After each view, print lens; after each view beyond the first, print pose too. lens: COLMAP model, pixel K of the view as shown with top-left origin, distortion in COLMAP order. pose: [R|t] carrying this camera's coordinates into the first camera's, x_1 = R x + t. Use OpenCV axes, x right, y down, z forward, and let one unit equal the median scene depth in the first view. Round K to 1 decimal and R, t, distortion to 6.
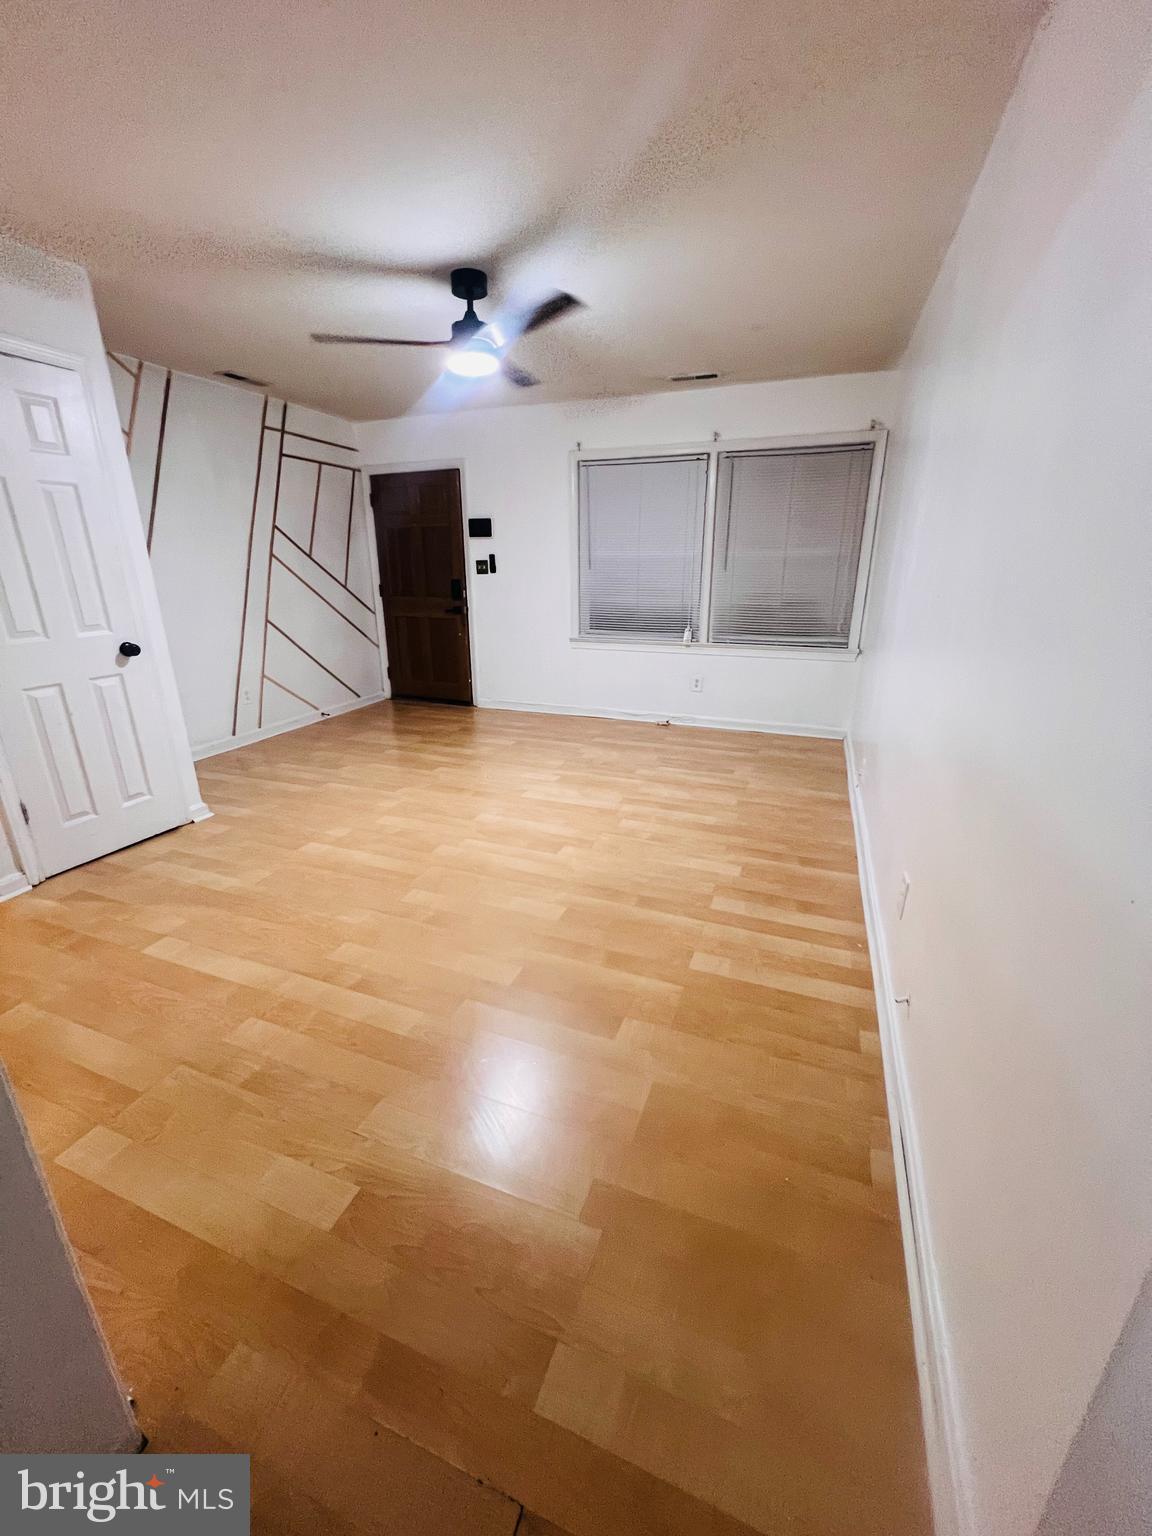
lens RADIAL K [[616.9, 0, 575.9], [0, 616.9, 766.7], [0, 0, 1]] dist [-0.001558, 0.000205]
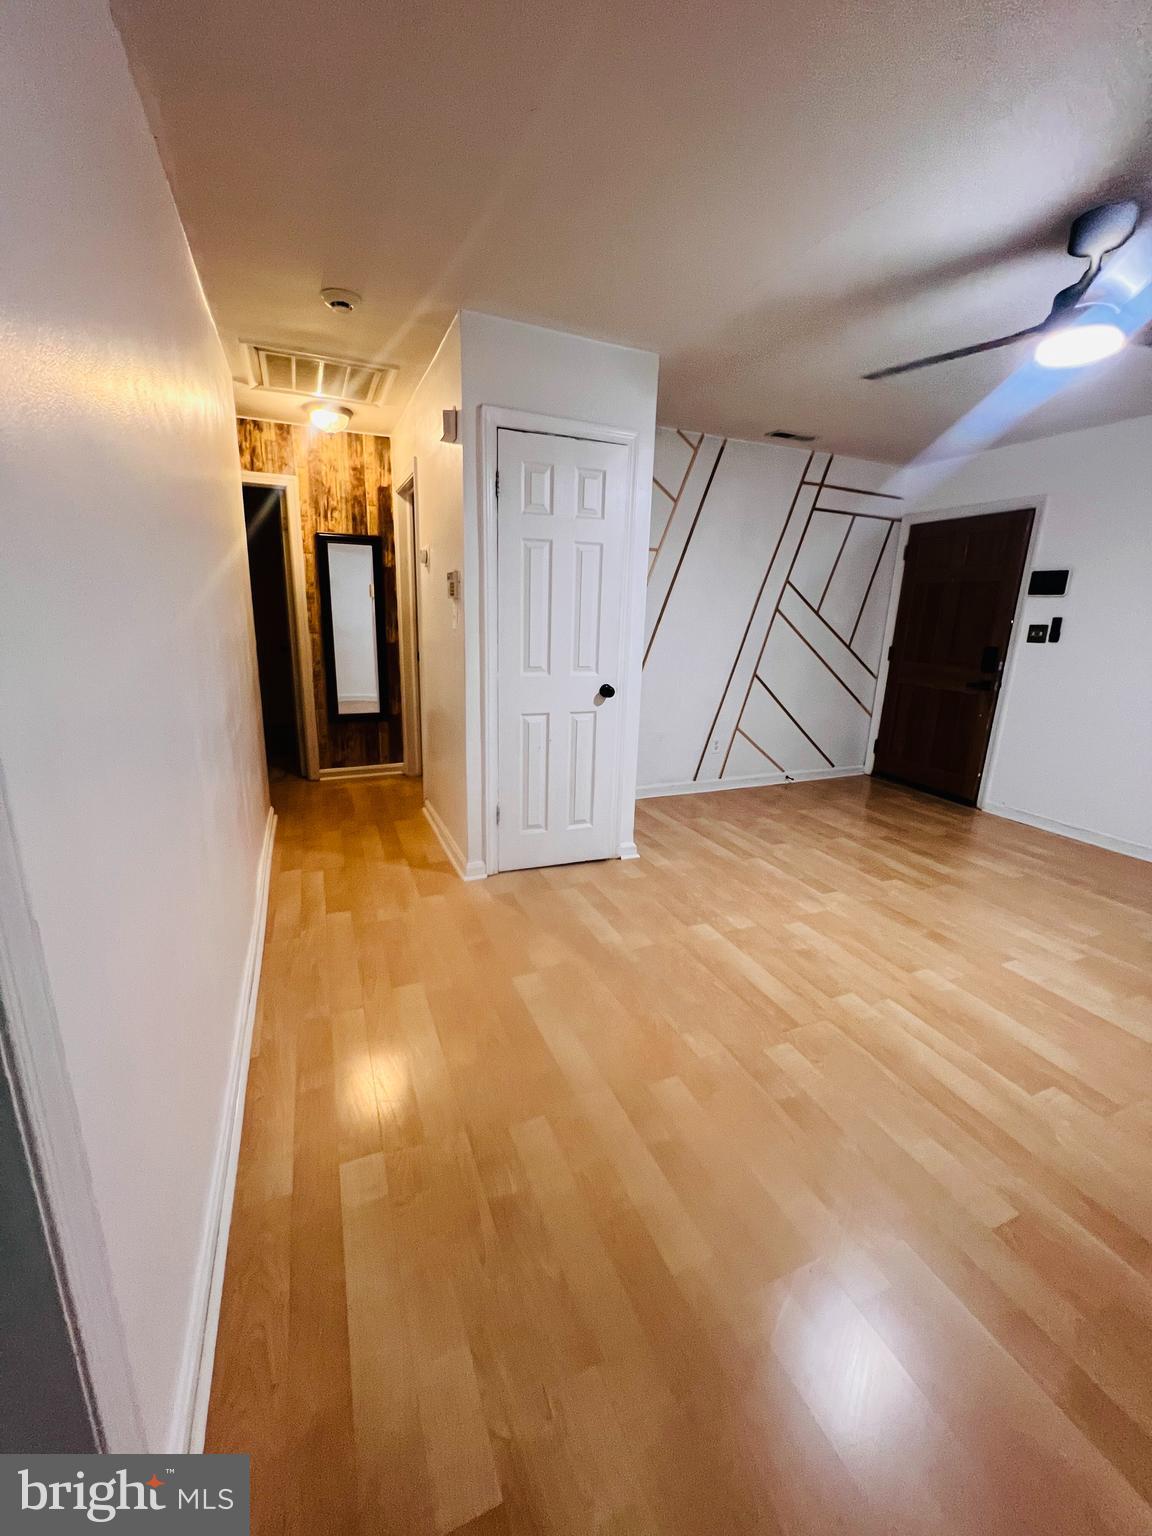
lens RADIAL K [[616.9, 0, 575.0], [0, 616.9, 765.6], [0, 0, 1]] dist [-0.001558, 0.000205]
pose [[0.697257, 0.201142, -0.688023, 0.005254], [-0.259227, 0.965618, 0.019591, -0.050721], [0.668307, 0.164694, 0.725425, 0.143509]]
